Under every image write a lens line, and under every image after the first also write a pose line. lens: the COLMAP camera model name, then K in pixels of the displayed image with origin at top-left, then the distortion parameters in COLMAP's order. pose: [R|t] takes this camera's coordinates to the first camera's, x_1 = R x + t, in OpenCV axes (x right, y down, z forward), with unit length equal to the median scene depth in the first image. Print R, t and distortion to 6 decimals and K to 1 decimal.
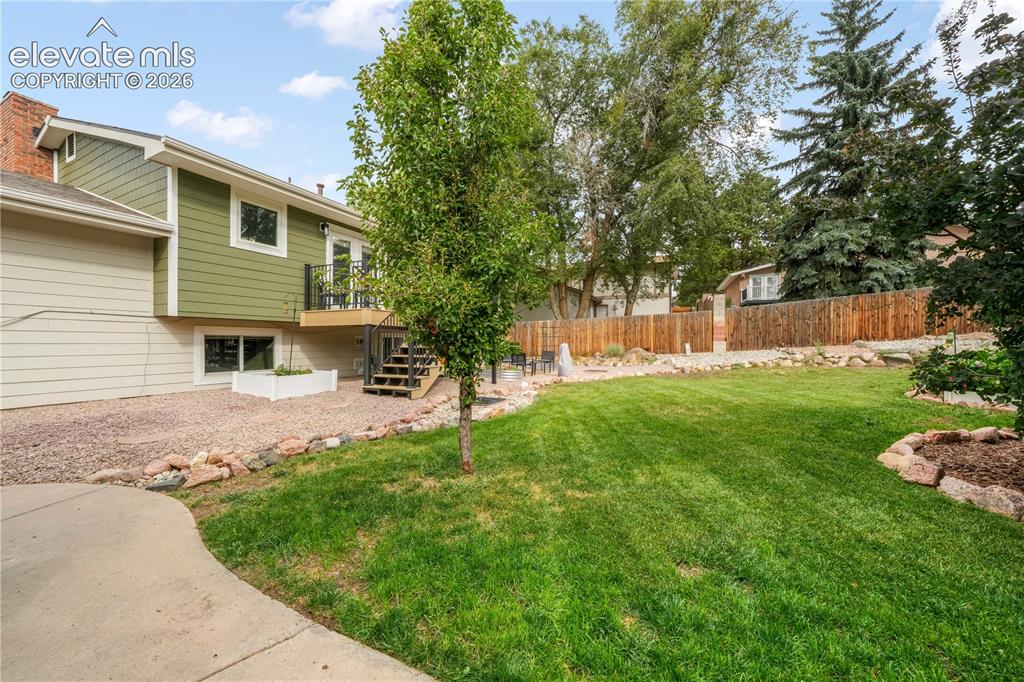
lens RADIAL K [[385.5, 0, 509.0], [0, 385.5, 345.0], [0, 0, 1]] dist [-0.001005, -0.000025]
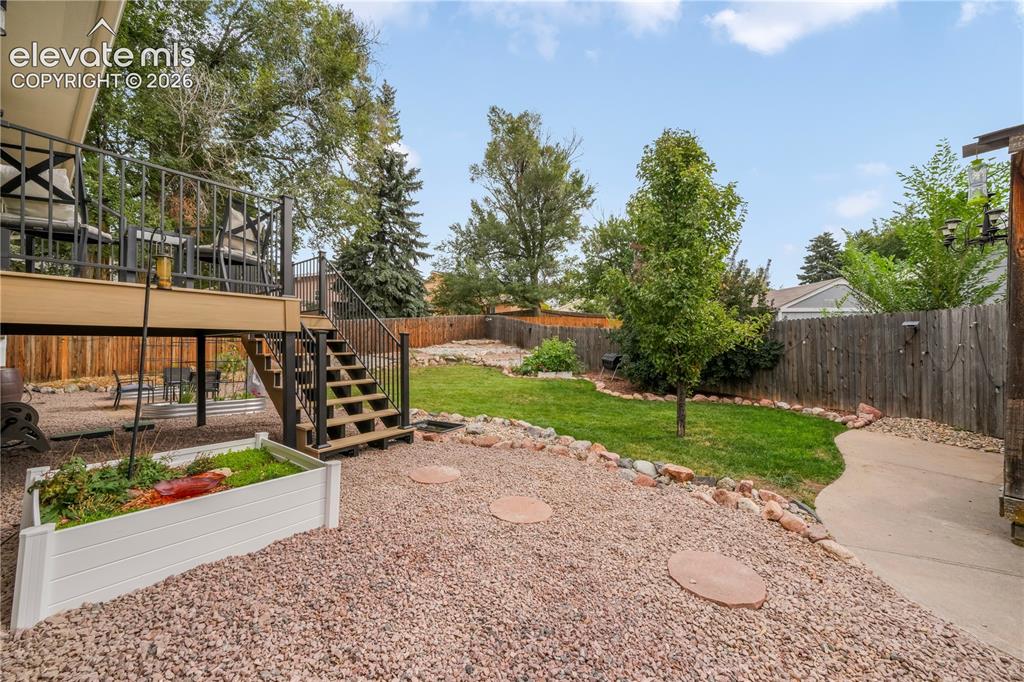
lens RADIAL K [[372.9, 0, 503.6], [0, 372.9, 343.7], [0, 0, 1]] dist [-0.001132, 0.000255]
pose [[0.183175, 0.003149, 0.983075, -0.840189], [0.009631, 0.999941, -0.004997, -0.033057], [-0.983033, 0.010383, 0.183134, 0.670571]]
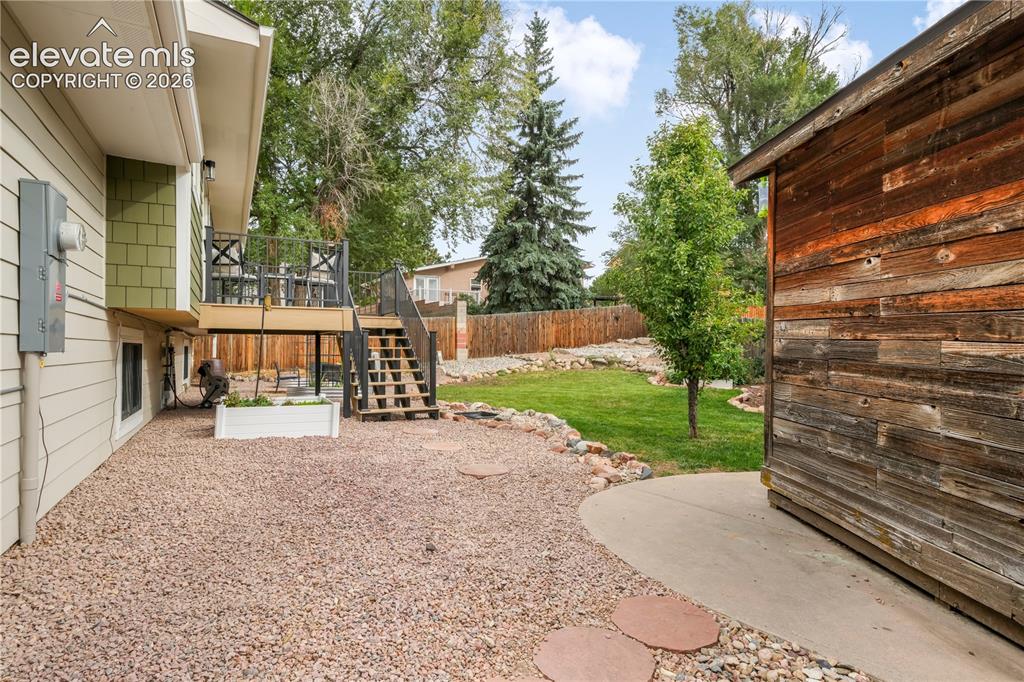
lens RADIAL K [[563.2, 0, 507.1], [0, 563.2, 344.5], [0, 0, 1]] dist [0.053040, -0.000315]
pose [[0.599992, 0.004736, 0.799992, -1.114356], [0.002965, 0.999962, -0.008143, -0.016778], [-0.800001, 0.007258, 0.599955, 0.101312]]
